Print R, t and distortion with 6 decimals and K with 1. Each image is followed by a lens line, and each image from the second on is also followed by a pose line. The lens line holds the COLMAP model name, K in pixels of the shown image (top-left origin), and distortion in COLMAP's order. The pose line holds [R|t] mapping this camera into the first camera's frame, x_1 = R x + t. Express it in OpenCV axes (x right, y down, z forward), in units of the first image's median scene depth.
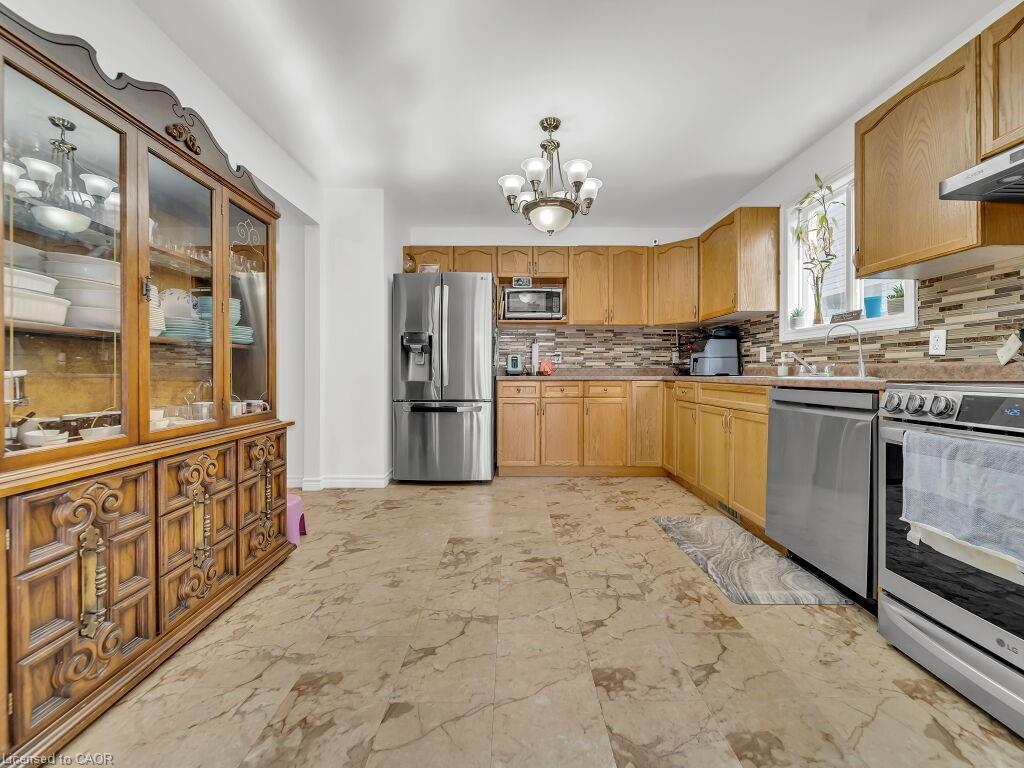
lens RADIAL K [[412.9, 0, 513.3], [0, 412.9, 377.4], [0, 0, 1]] dist [-0.000592, -0.000368]
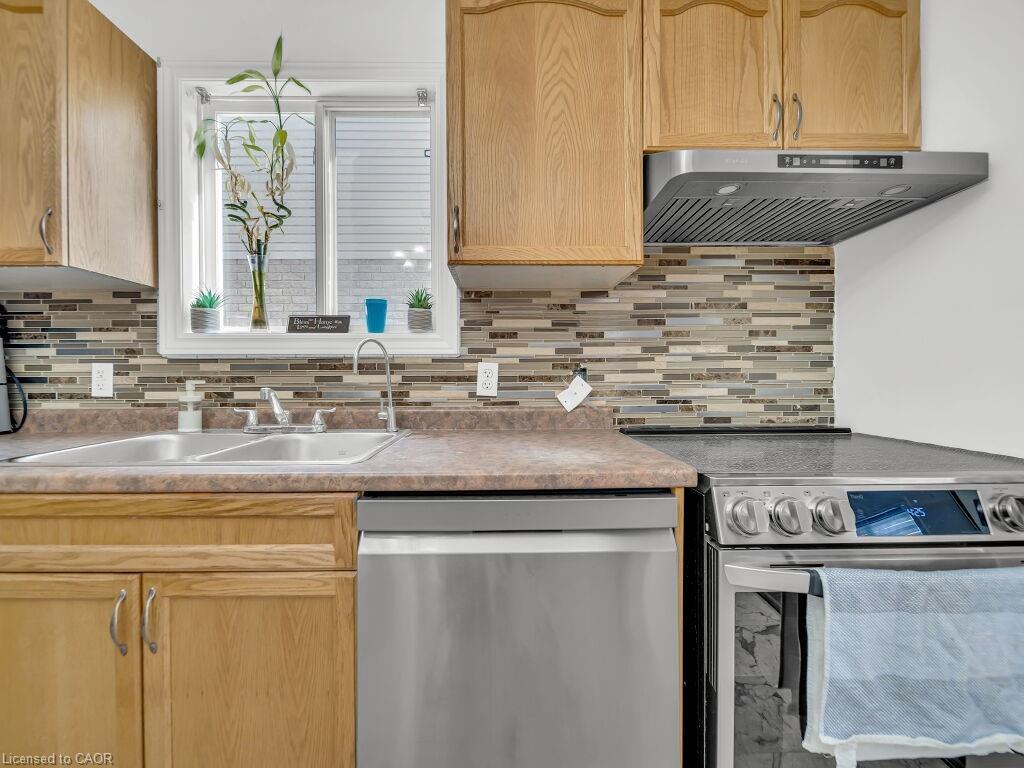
lens RADIAL K [[412.9, 0, 513.3], [0, 412.9, 377.4], [0, 0, 1]] dist [-0.000592, -0.000368]
pose [[-0.001686, -0.002464, 0.999996, 0.269072], [0.014403, 0.999893, 0.002489, -0.083520], [-0.999895, 0.014407, -0.001651, 0.891524]]
